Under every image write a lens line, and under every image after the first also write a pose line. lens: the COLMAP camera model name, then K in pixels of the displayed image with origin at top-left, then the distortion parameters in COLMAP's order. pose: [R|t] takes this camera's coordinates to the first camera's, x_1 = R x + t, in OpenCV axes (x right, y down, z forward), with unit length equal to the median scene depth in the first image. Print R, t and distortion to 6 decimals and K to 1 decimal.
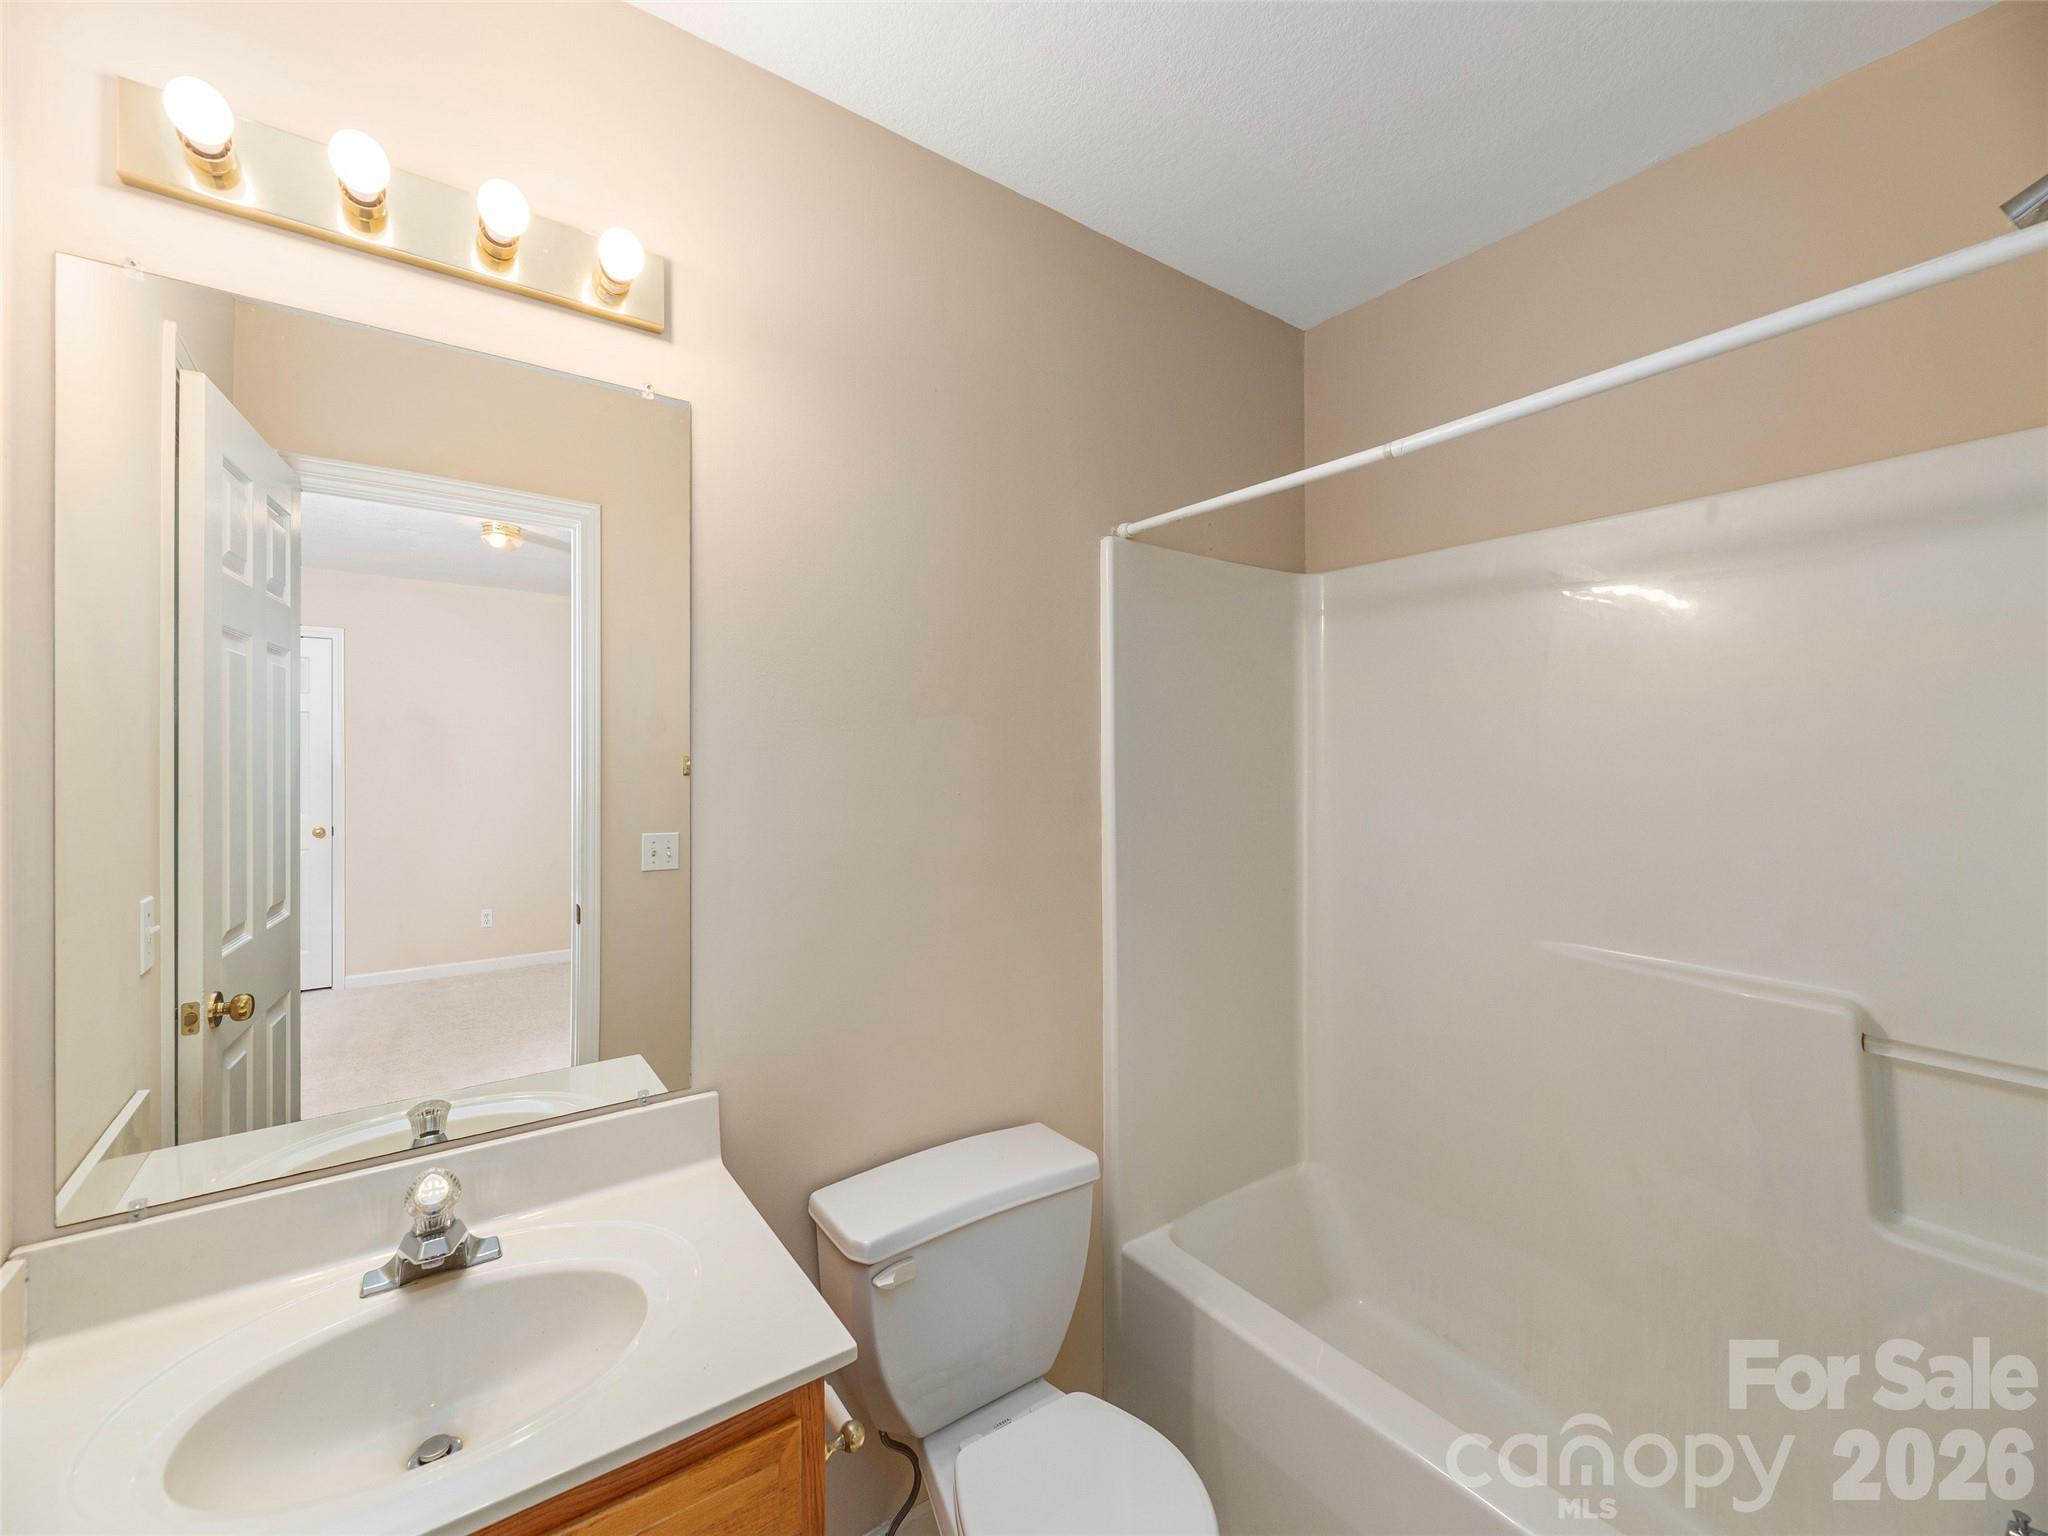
lens RADIAL K [[839.1, 0, 1027.3], [0, 839.1, 765.4], [0, 0, 1]] dist [0.003765, -0.000354]
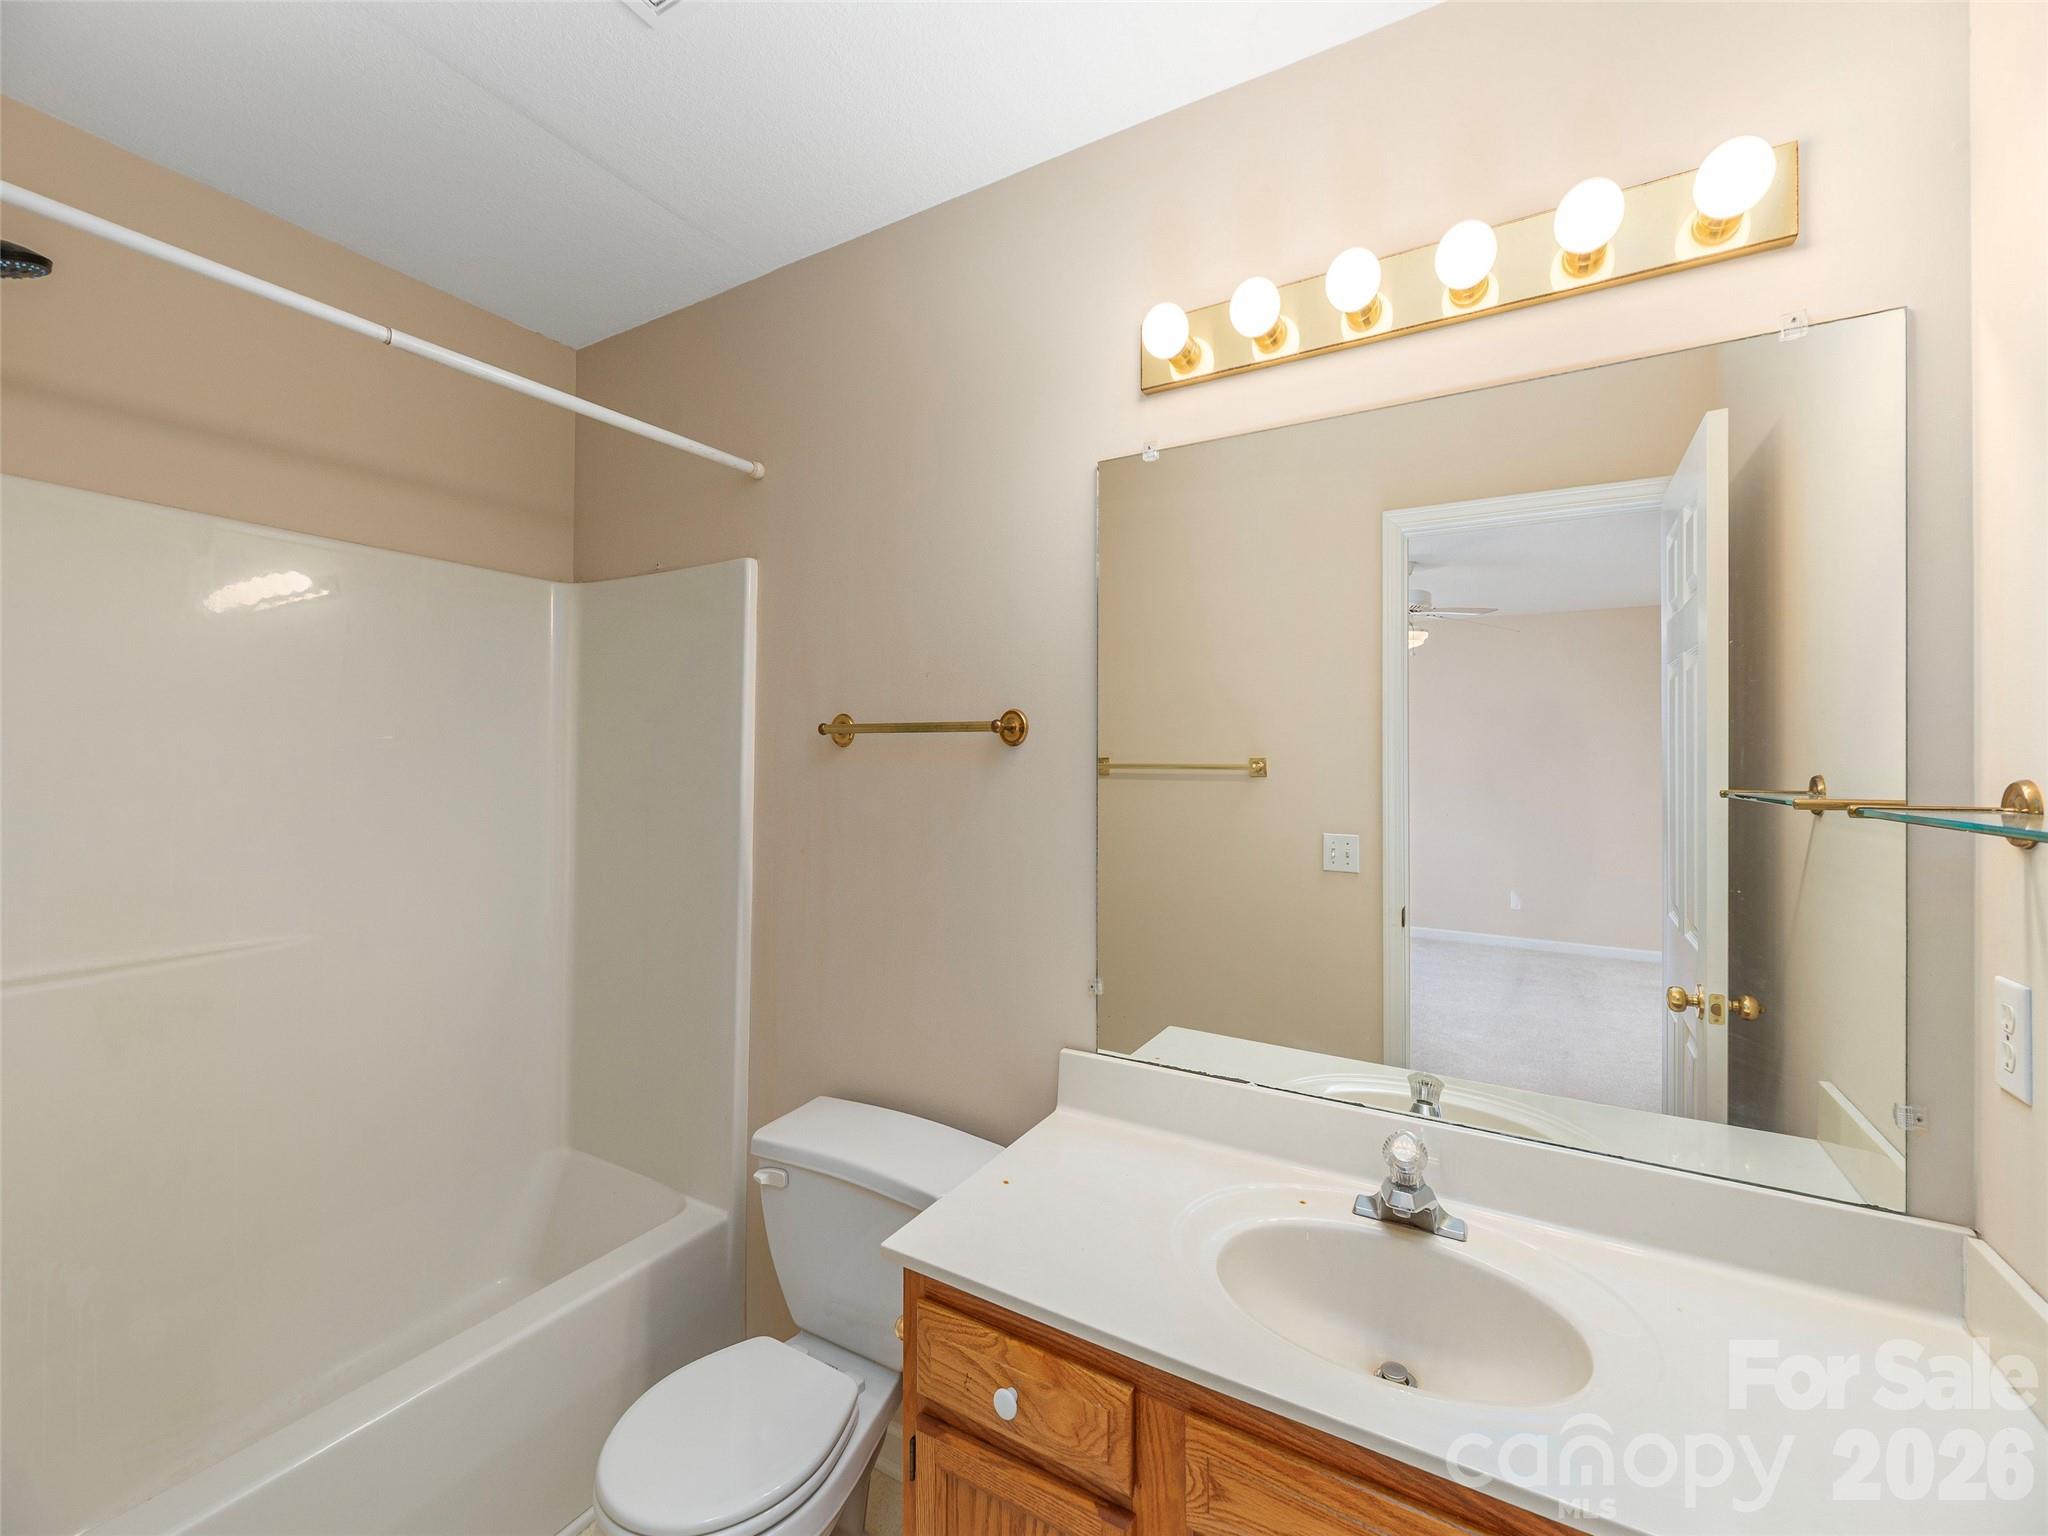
lens RADIAL K [[839.1, 0, 1037.2], [0, 839.1, 774.4], [0, 0, 1]] dist [0.003765, -0.000354]
pose [[0.411434, -0.005687, -0.911422, 0.122285], [0.005276, 0.999979, -0.003858, 0.003118], [0.911424, -0.003221, 0.411455, 0.086418]]
